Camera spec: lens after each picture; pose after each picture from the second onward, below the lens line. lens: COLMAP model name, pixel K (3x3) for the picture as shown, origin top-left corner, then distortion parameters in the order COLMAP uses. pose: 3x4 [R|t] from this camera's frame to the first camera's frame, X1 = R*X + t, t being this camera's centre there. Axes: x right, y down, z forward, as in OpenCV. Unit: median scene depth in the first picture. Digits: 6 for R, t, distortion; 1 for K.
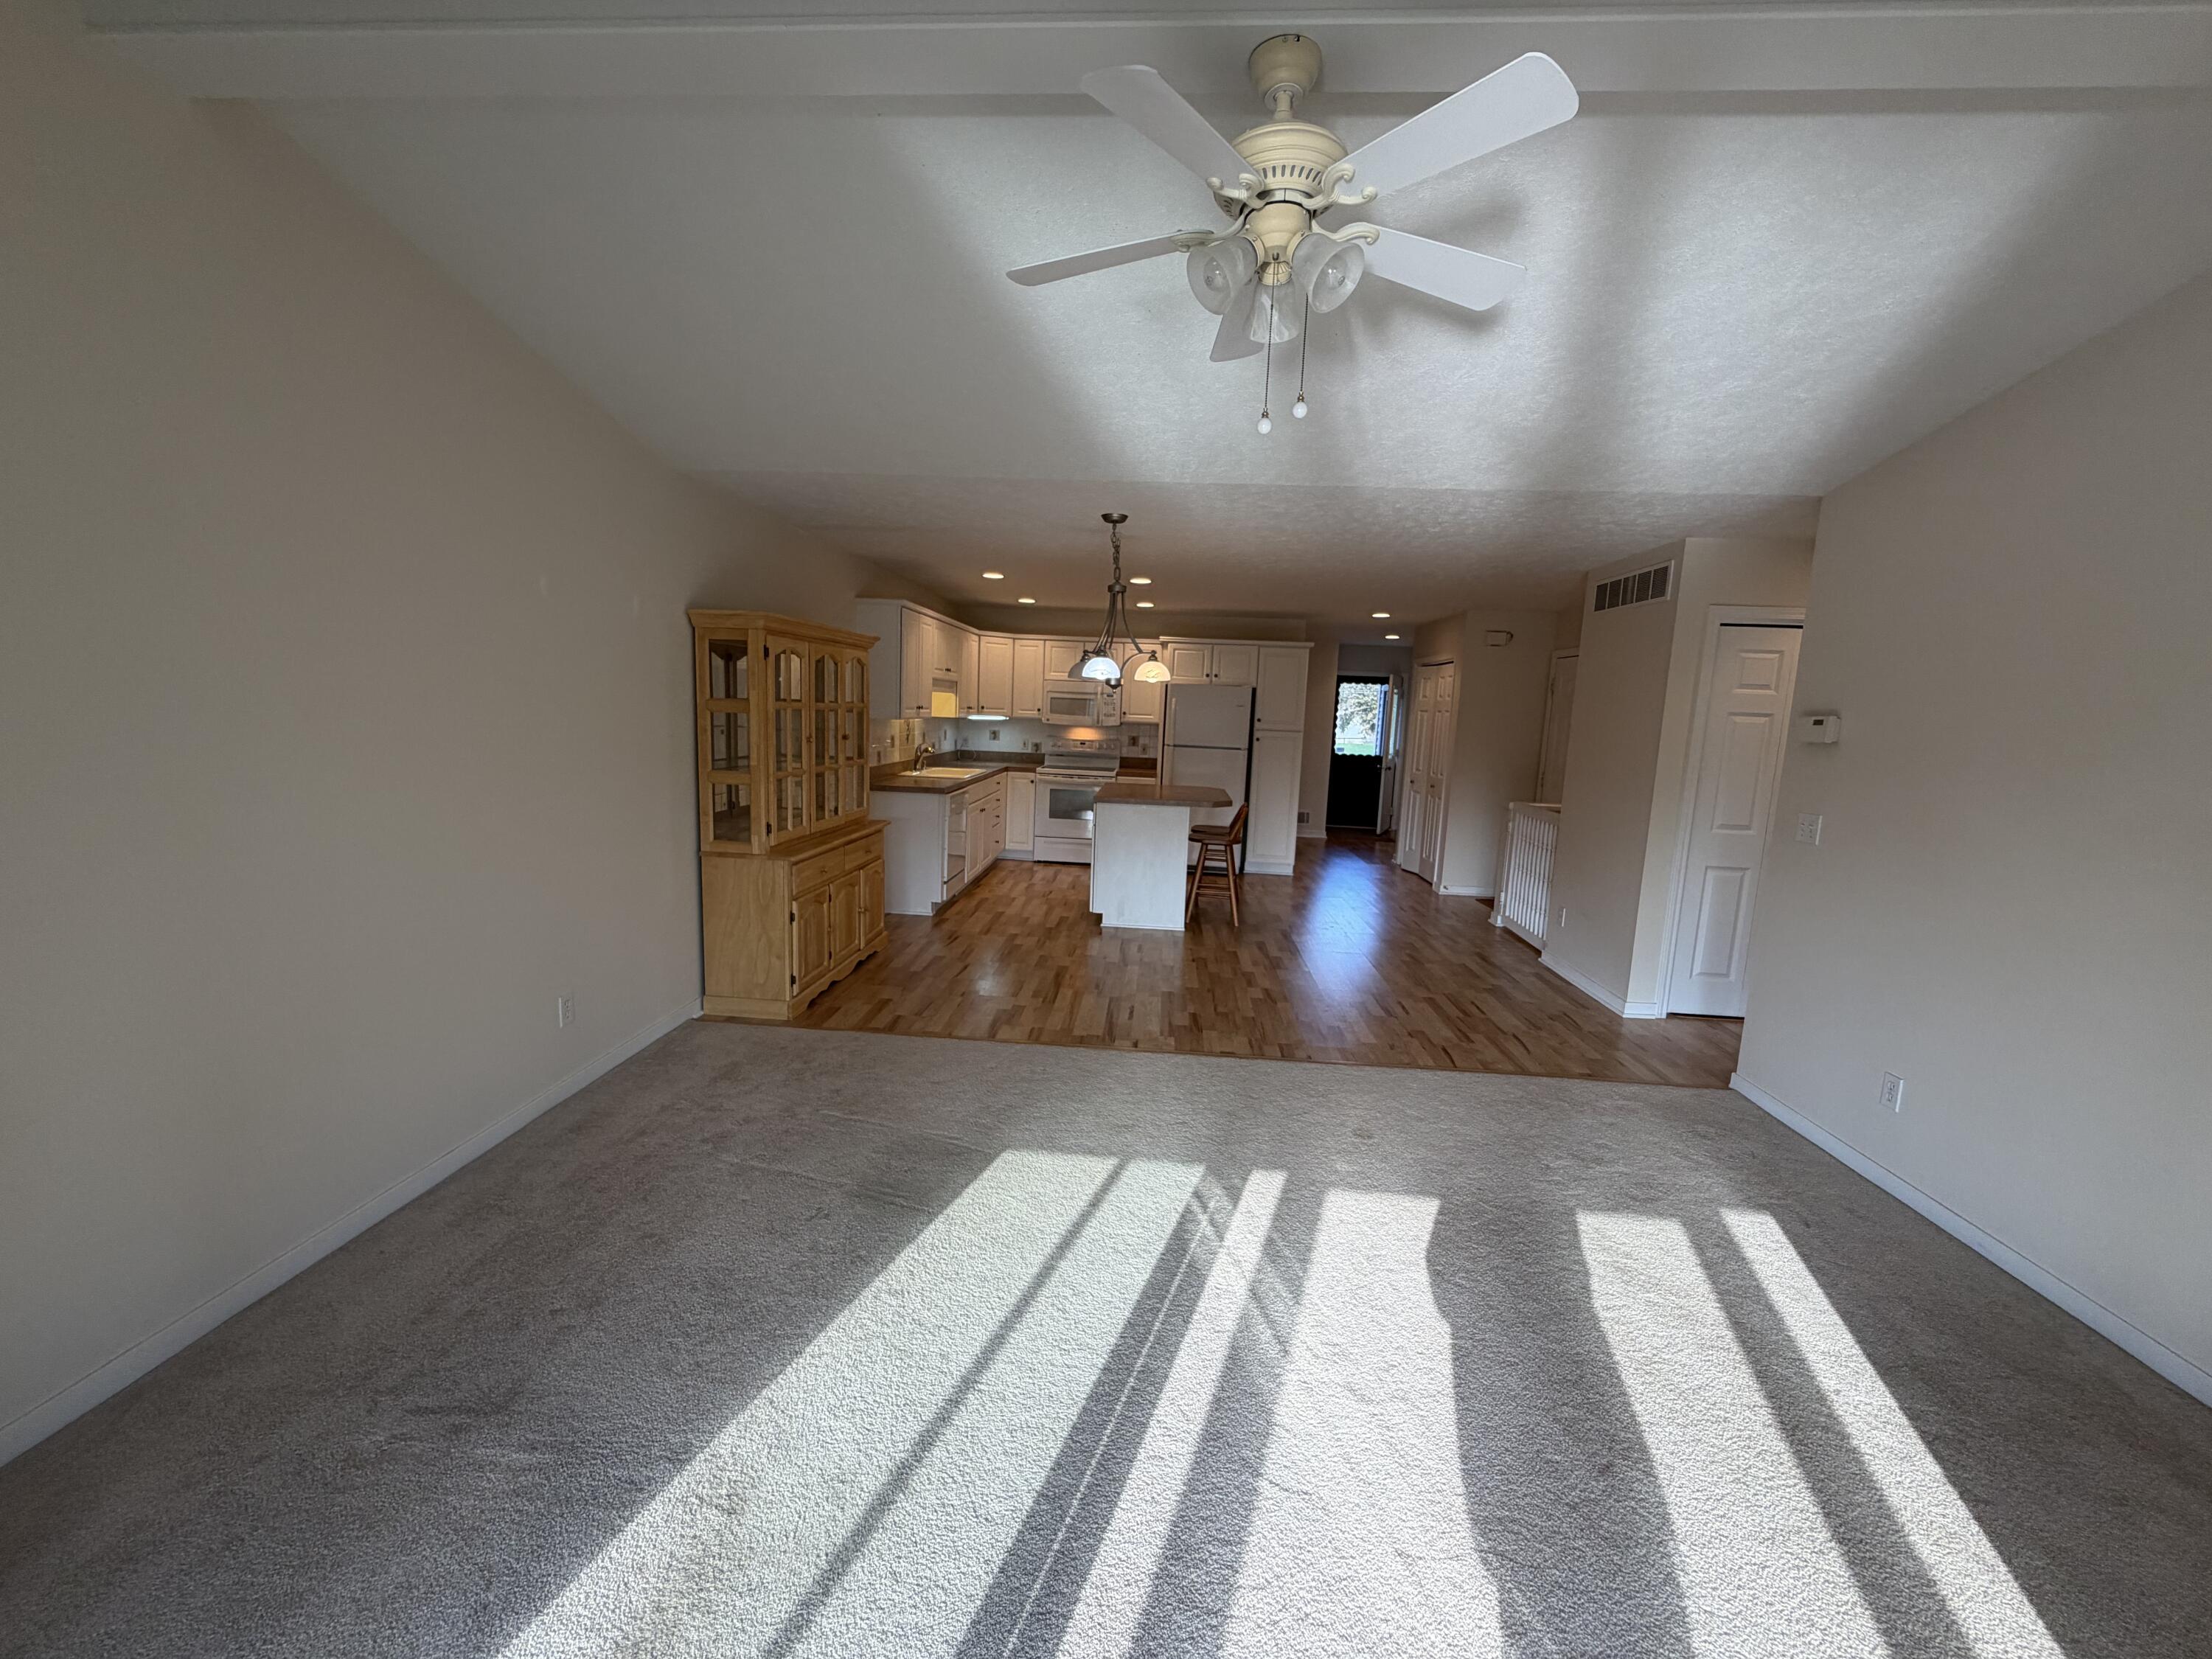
lens RADIAL K [[891.7, 0, 1106.0], [0, 891.7, 829.5], [0, 0, 1]] dist [0.006439, -0.000086]
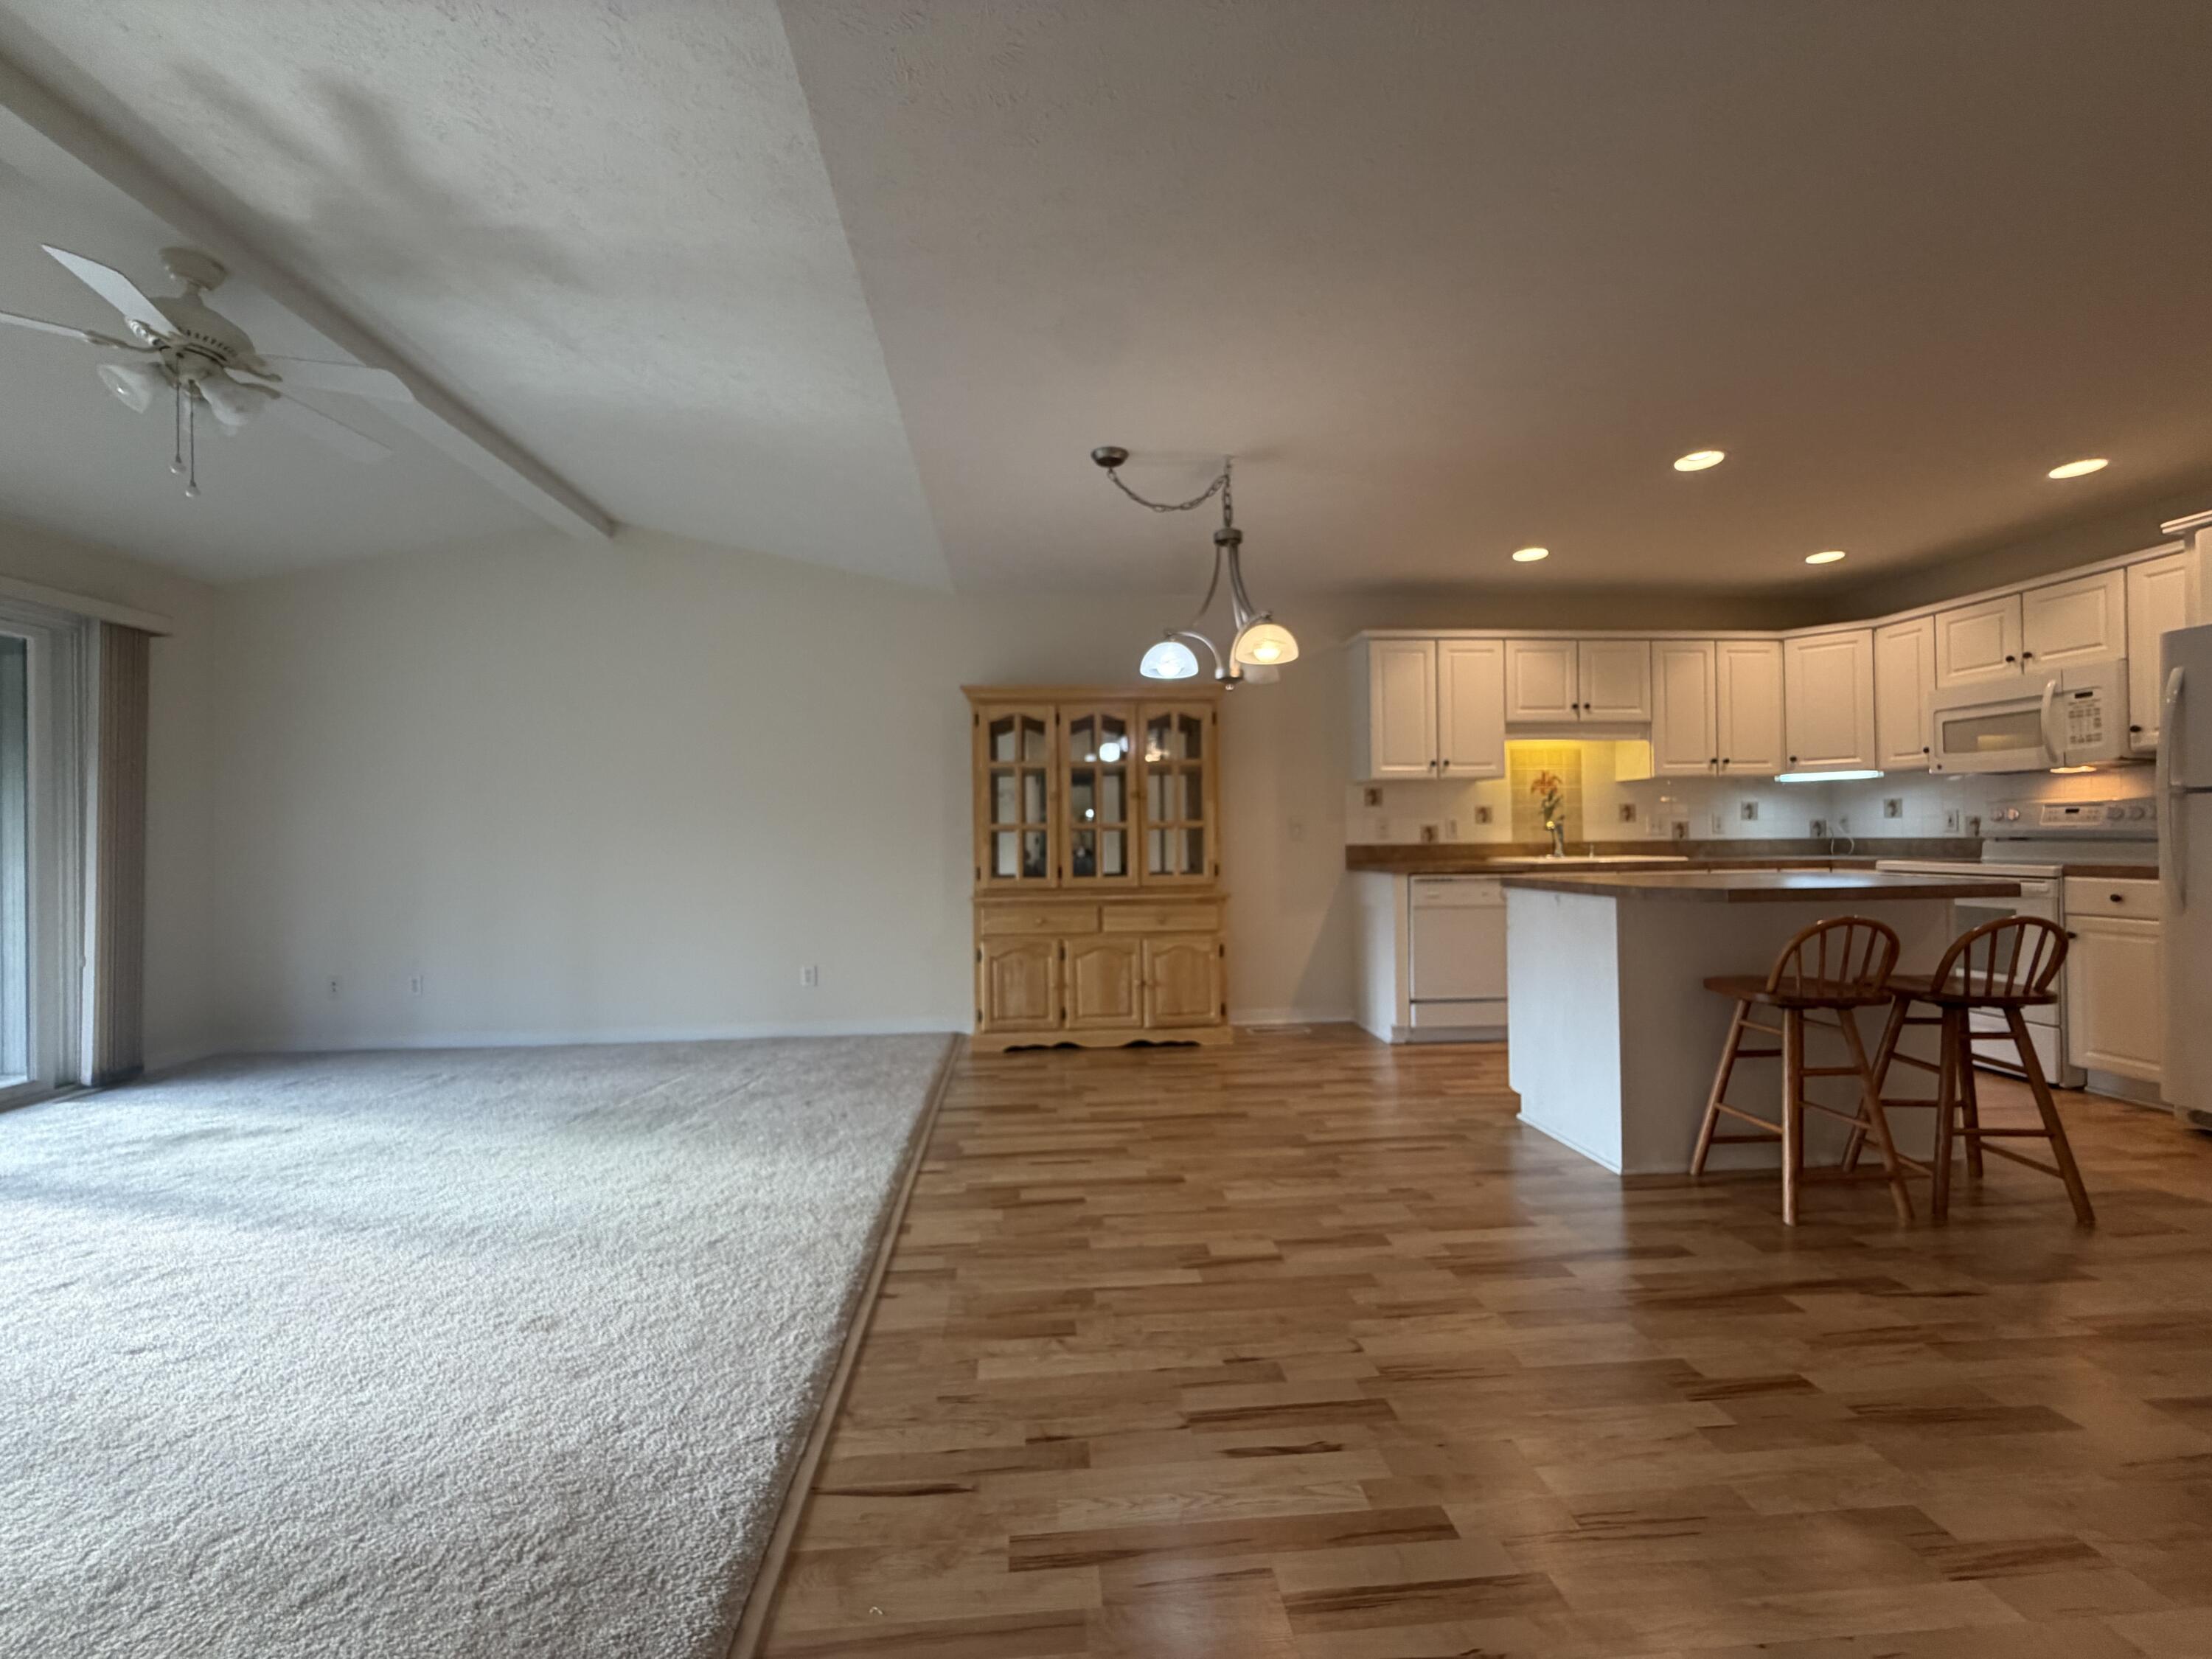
lens RADIAL K [[891.7, 0, 1106.0], [0, 891.7, 829.5], [0, 0, 1]] dist [0.006439, -0.000086]
pose [[0.154350, -0.051819, -0.986656, 0.405317], [-0.116508, 0.990702, -0.070257, 0.002397], [0.981123, 0.125797, 0.146877, 0.527583]]
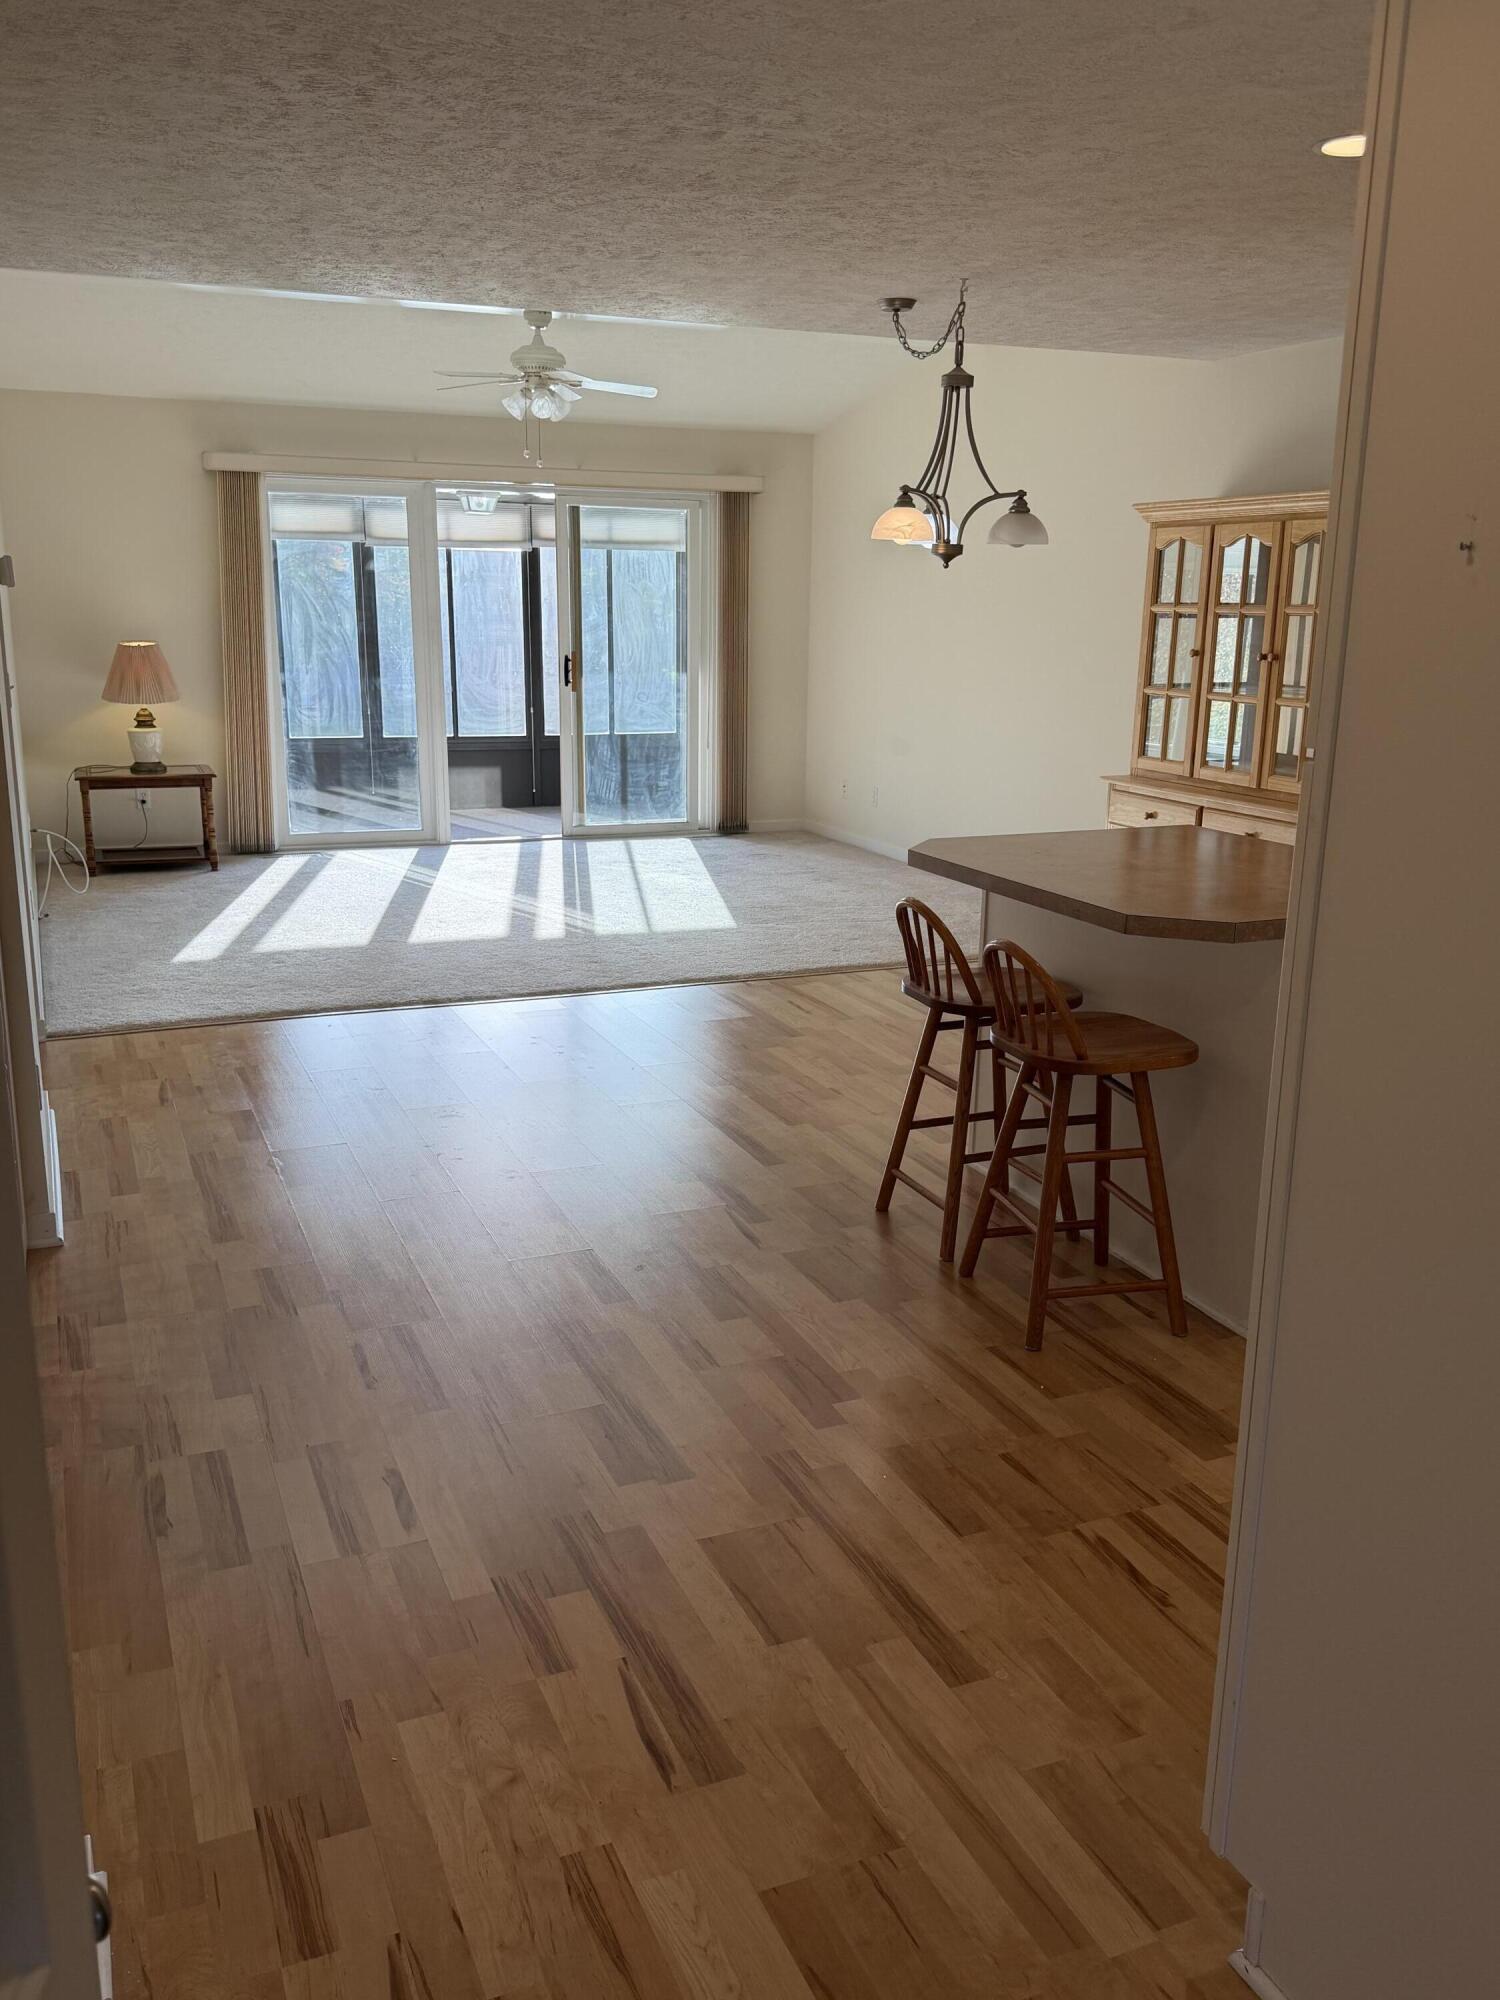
lens RADIAL K [[1603.0, 0, 750.0], [0, 1603.0, 1000.0], [0, 0, 1]] dist [-0.003657, -0.001627]
pose [[-0.886393, 0.064809, -0.458375, 0.396211], [-0.109372, 0.932804, 0.343388, -0.149506], [0.449829, 0.354510, -0.819742, 1.213206]]
